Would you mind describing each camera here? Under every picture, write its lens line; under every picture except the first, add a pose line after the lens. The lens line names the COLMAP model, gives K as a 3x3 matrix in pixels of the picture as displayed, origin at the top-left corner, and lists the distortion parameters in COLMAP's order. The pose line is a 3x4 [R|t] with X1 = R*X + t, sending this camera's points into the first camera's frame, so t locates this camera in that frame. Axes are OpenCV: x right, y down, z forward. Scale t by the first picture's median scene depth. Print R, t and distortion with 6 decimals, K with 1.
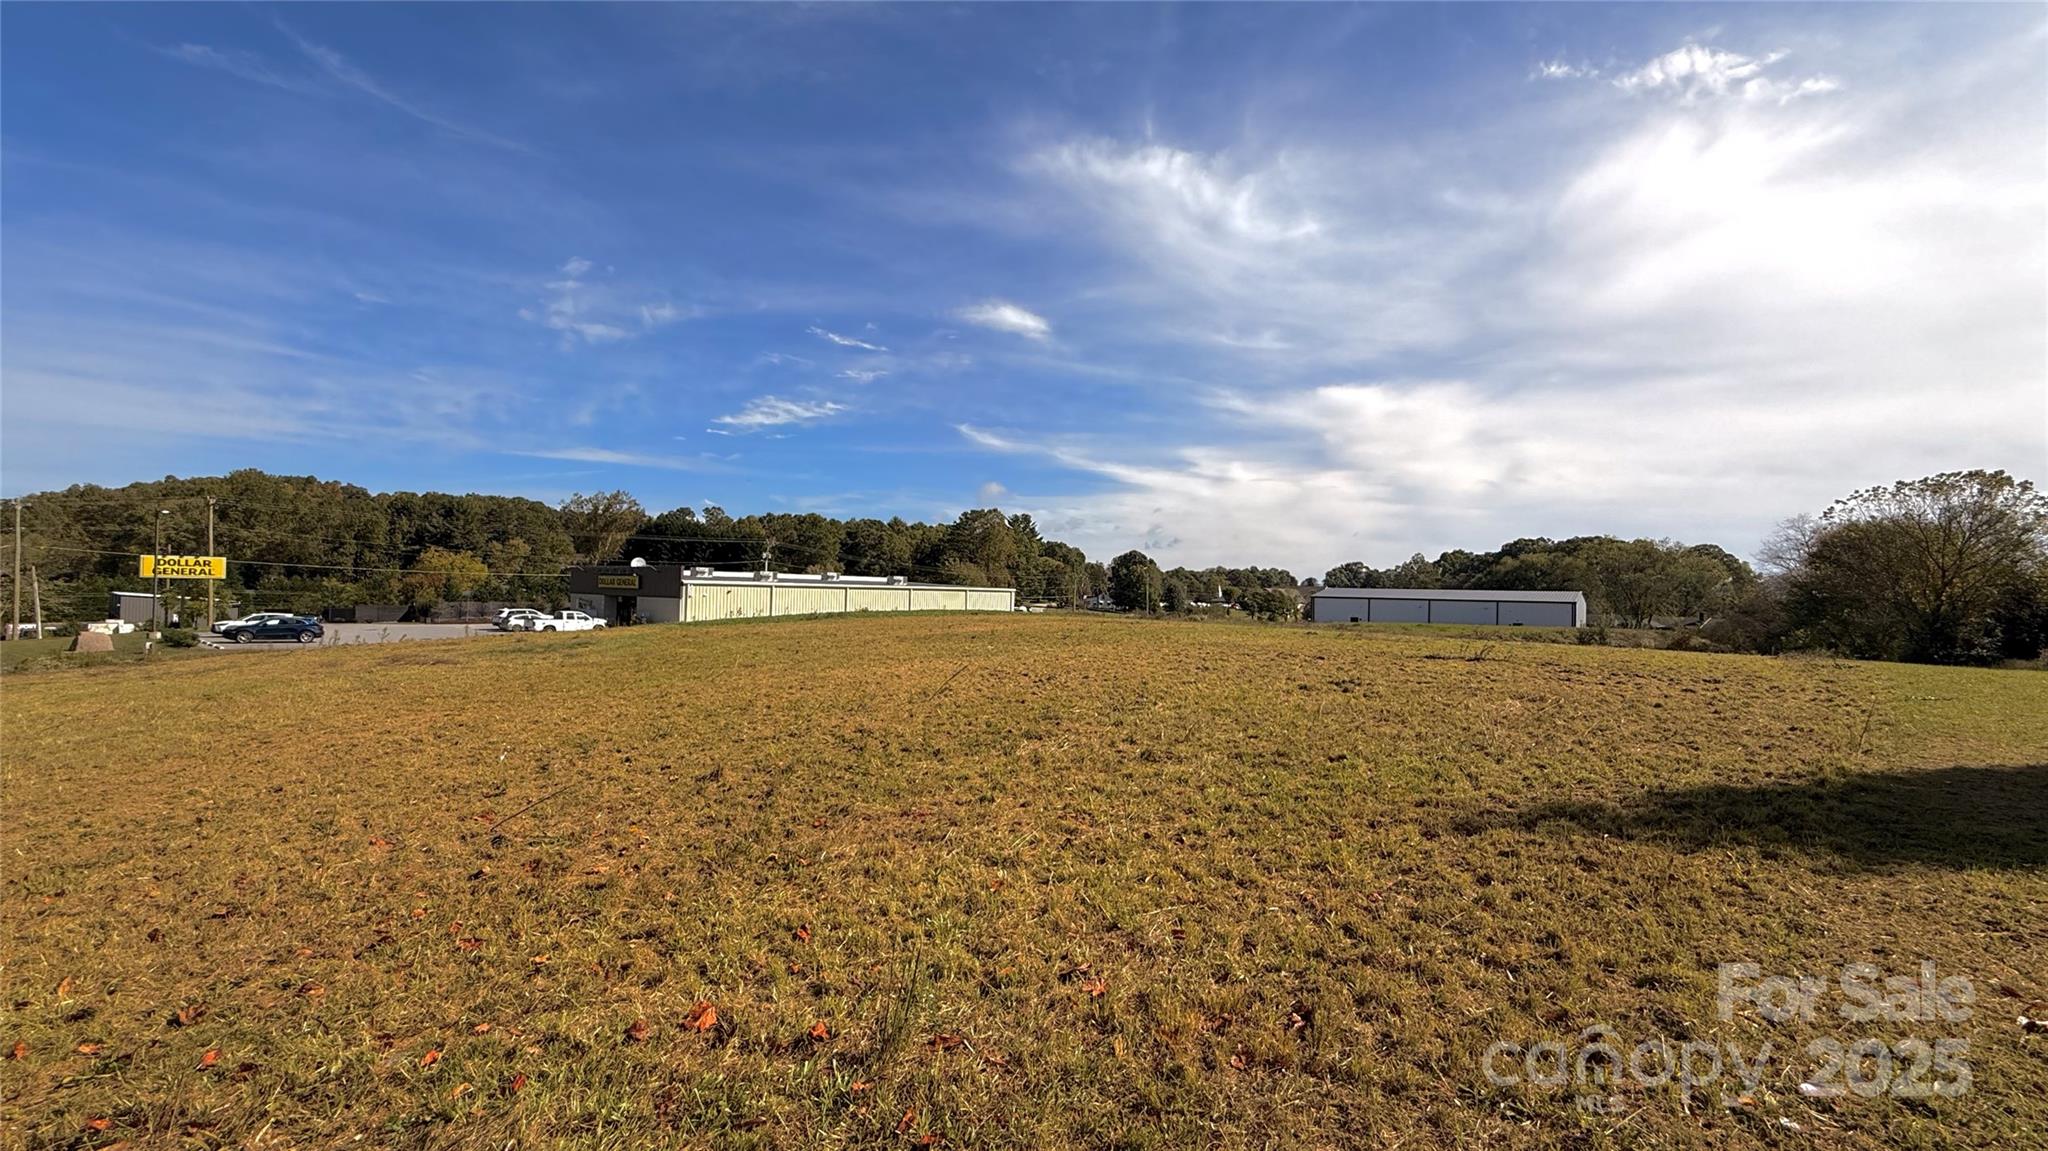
lens RADIAL K [[804.8, 0, 1005.8], [0, 804.8, 573.9], [0, 0, 1]] dist [0.000699, -0.000012]
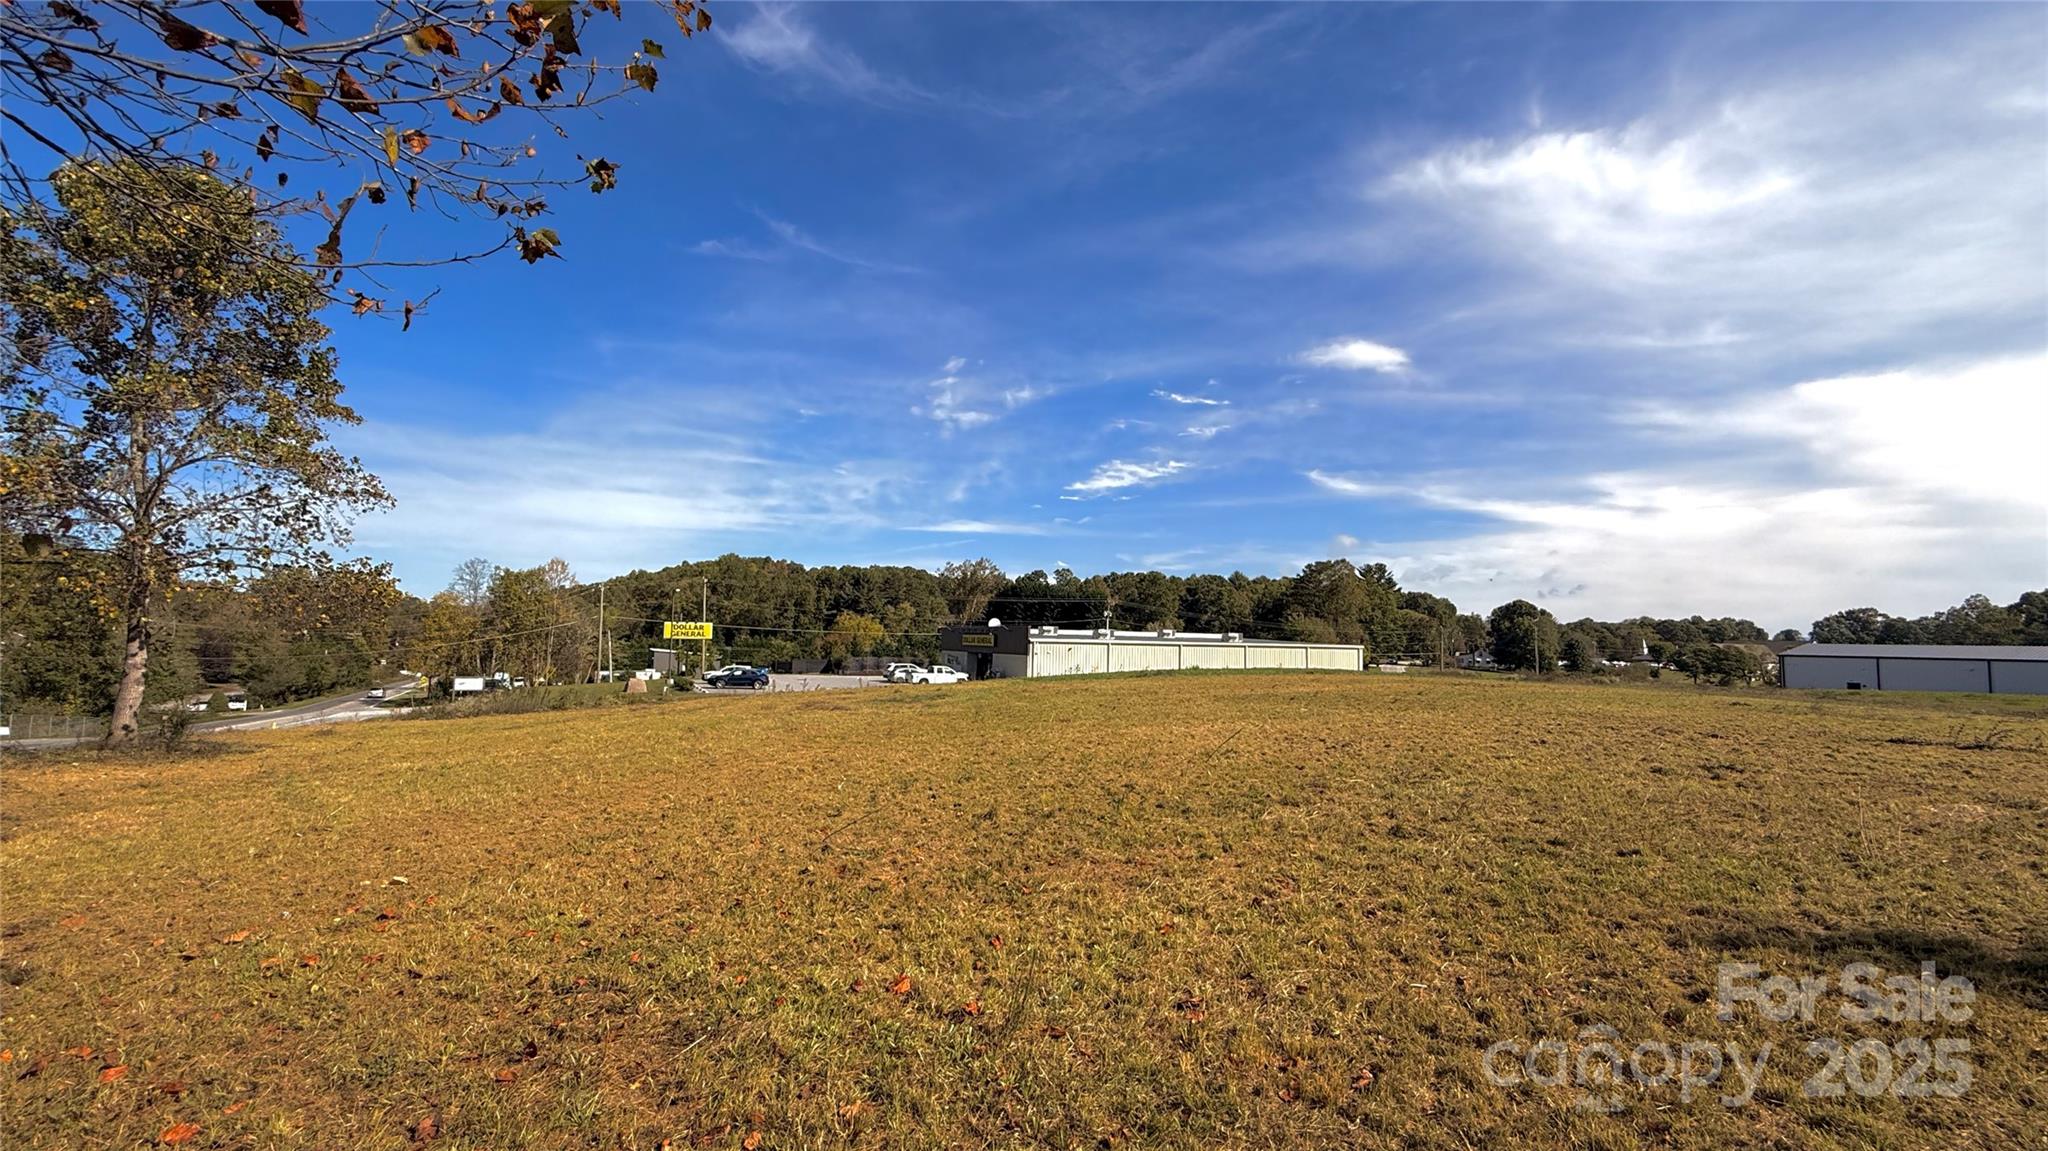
lens RADIAL K [[804.8, 0, 1022.2], [0, 804.8, 582.2], [0, 0, 1]] dist [0.000699, -0.000012]
pose [[0.917853, -0.032253, -0.395609, 0.011701], [0.009211, 0.998155, -0.060007, -0.001487], [0.396814, 0.051433, 0.916457, -0.006424]]
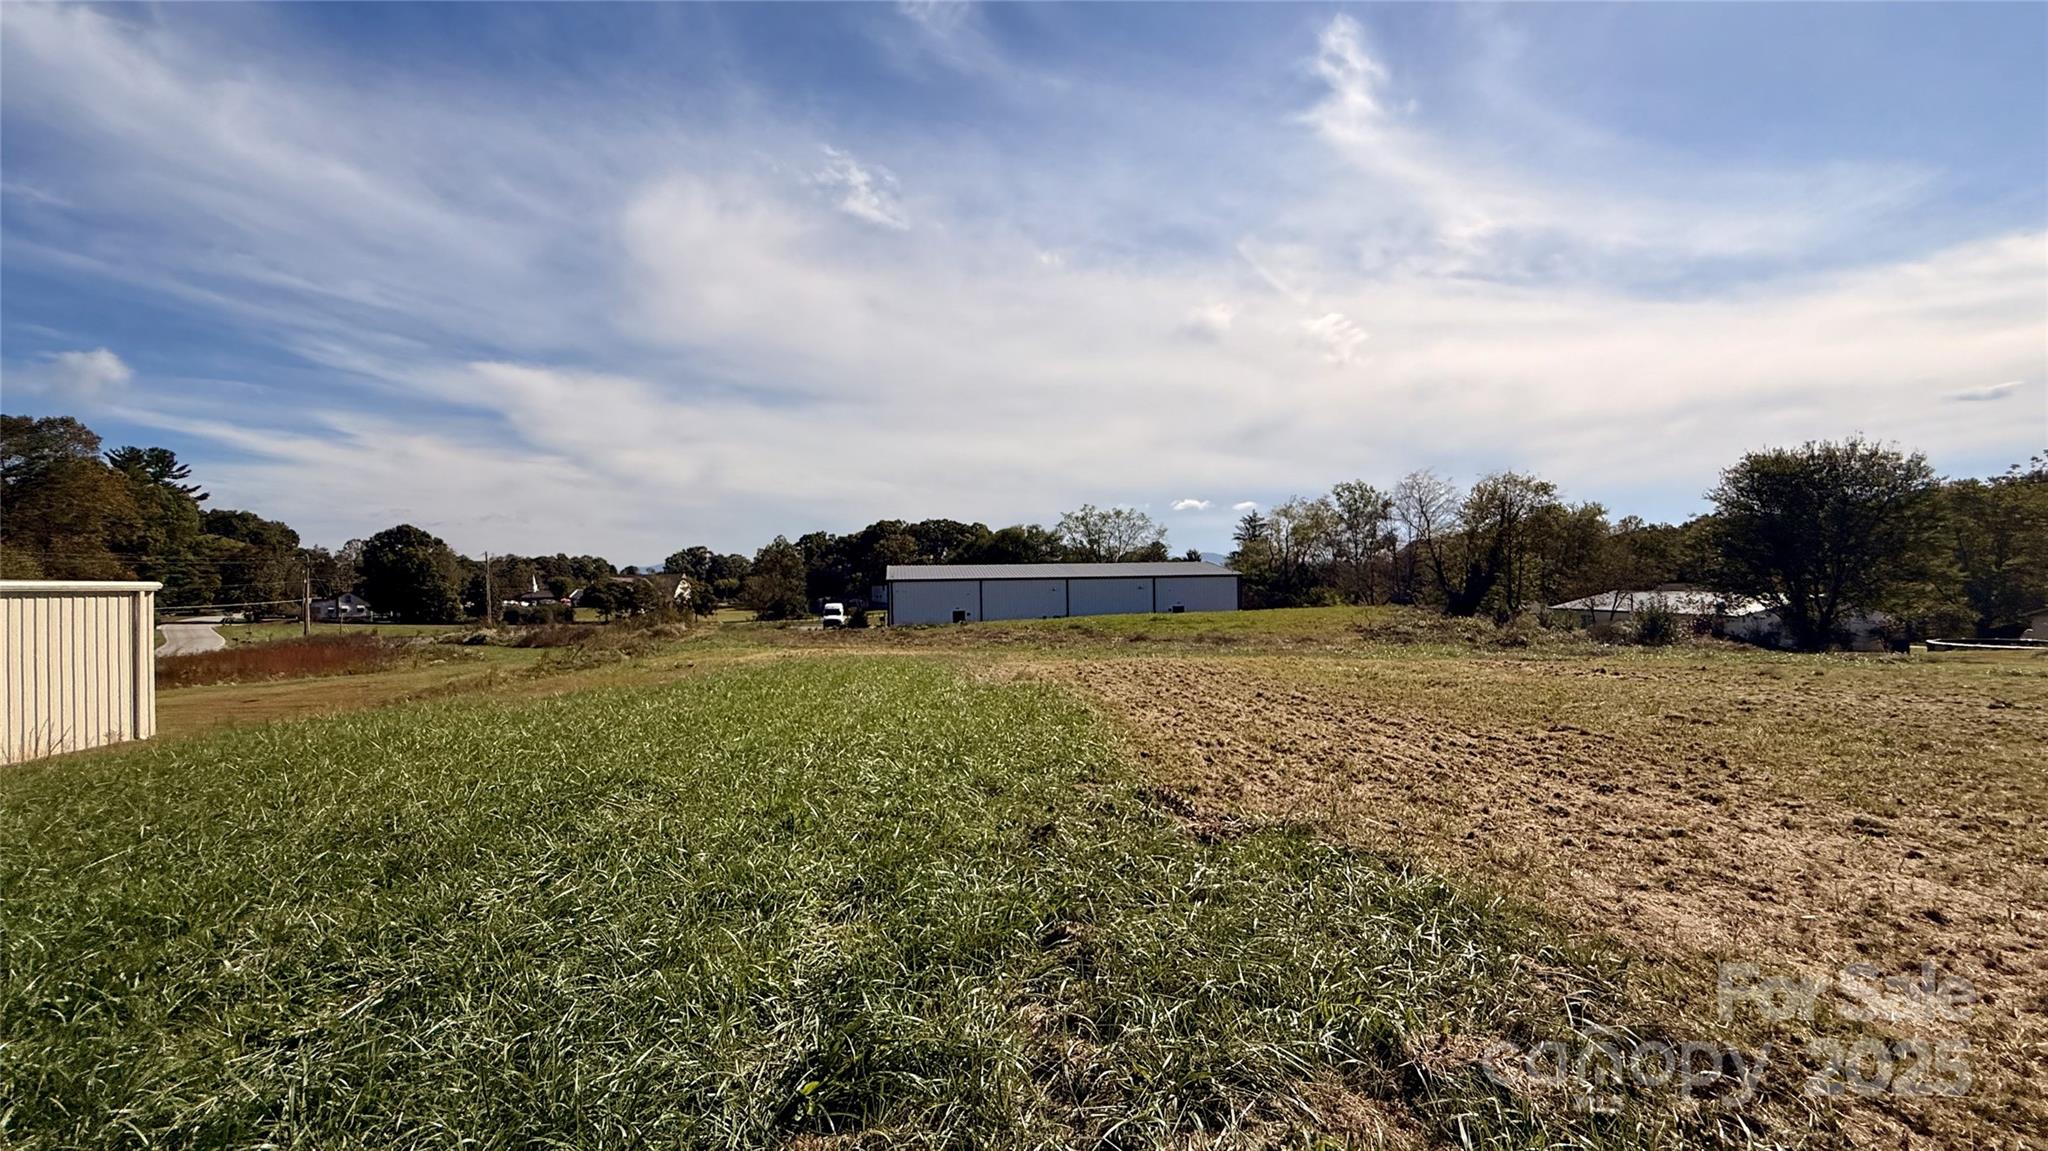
lens RADIAL K [[804.8, 0, 1010.8], [0, 804.8, 564.7], [0, 0, 1]] dist [0.000699, -0.000012]
pose [[0.606493, -0.023092, 0.794754, -0.050685], [0.024778, 0.999642, 0.010137, 0.005128], [-0.794703, 0.013545, 0.606848, 0.261704]]
